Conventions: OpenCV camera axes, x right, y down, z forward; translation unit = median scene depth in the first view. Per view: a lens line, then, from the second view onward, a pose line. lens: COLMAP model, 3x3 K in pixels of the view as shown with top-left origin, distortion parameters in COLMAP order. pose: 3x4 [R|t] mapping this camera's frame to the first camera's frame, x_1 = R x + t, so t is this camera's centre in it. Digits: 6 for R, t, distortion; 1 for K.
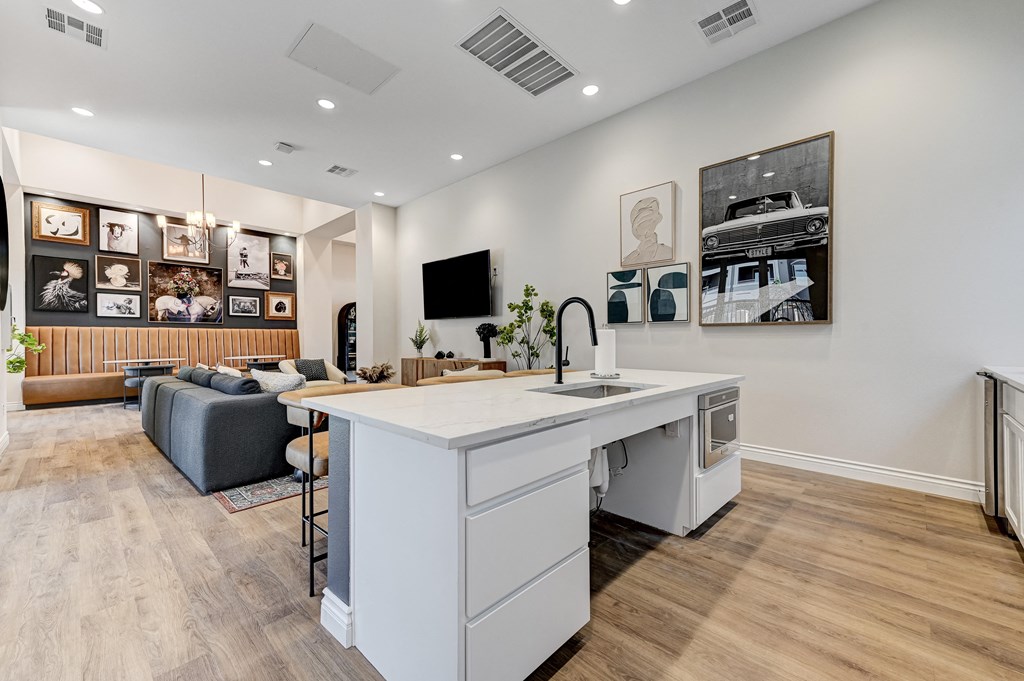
lens RADIAL K [[415.5, 0, 514.9], [0, 415.5, 340.6], [0, 0, 1]] dist [0.020110, 0.000538]
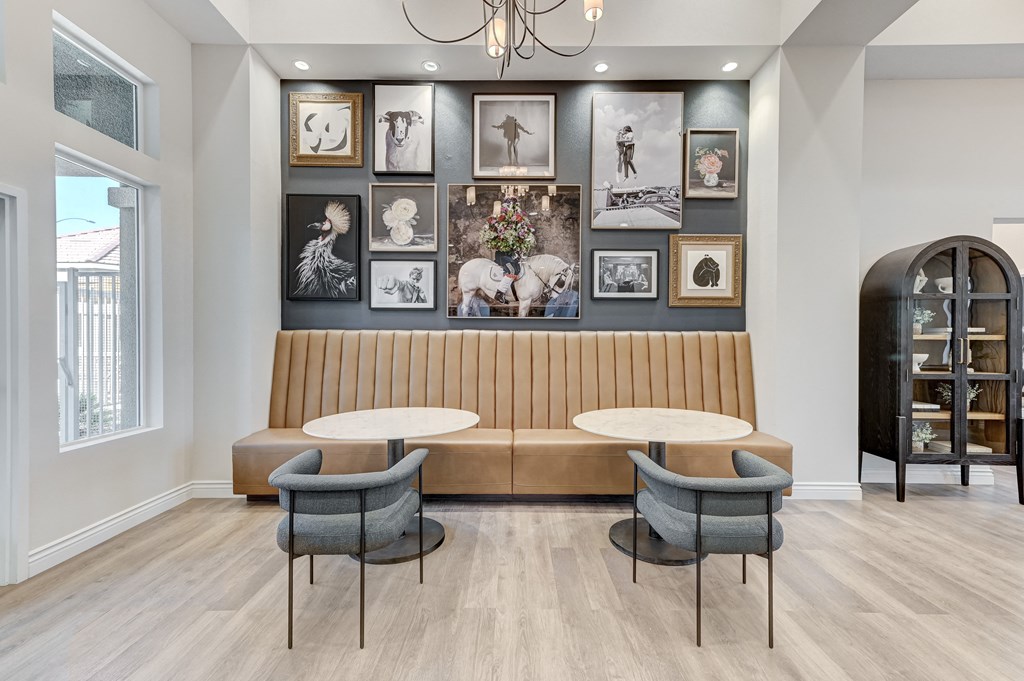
lens RADIAL K [[415.5, 0, 514.7], [0, 415.5, 340.5], [0, 0, 1]] dist [0.020110, 0.000538]
pose [[0.684504, 0.009774, -0.728943, -0.466693], [-0.010045, 0.999942, 0.003974, -0.020993], [0.728939, 0.004602, 0.684563, 0.711652]]
